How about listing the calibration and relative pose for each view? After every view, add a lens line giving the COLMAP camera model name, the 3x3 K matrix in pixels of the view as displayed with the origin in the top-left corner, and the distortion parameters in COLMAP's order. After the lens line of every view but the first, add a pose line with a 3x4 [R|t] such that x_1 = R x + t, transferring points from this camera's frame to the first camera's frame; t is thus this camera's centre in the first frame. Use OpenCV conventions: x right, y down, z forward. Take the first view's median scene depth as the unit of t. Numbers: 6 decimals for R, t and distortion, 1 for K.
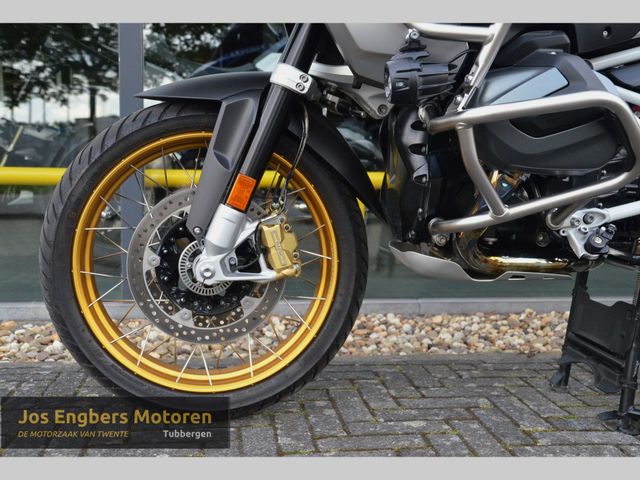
lens RADIAL K [[744.8, 0, 322.1], [0, 744.8, 241.4], [0, 0, 1]] dist [0.021117, 0.000486]
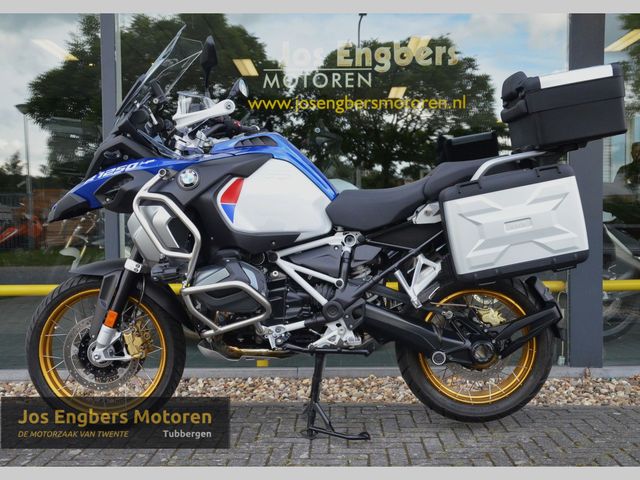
lens RADIAL K [[778.0, 0, 318.6], [0, 778.0, 238.3], [0, 0, 1]] dist [0.063510, 0.050668]
pose [[0.986053, -0.020380, -0.165181, 0.821694], [0.007274, 0.996803, -0.079563, -0.108876], [0.166274, 0.077252, 0.983049, -1.081666]]
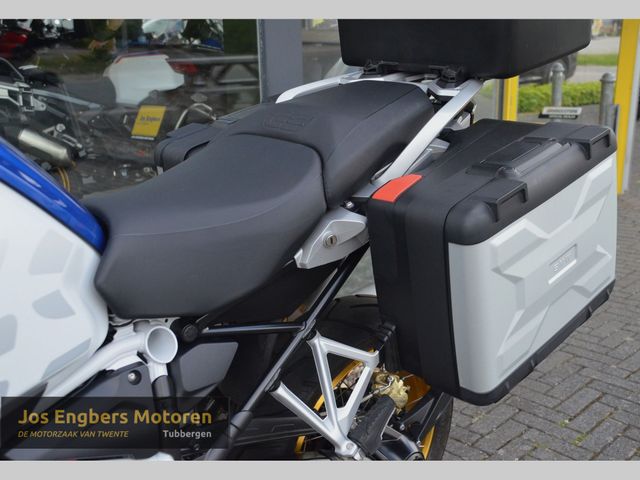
lens RADIAL K [[744.8, 0, 322.1], [0, 744.8, 241.4], [0, 0, 1]] dist [0.021117, 0.000486]
pose [[0.812072, -0.196297, 0.549551, 0.286276], [0.092305, 0.973079, 0.211179, -0.523957], [-0.576211, -0.120766, 0.808330, 0.339372]]
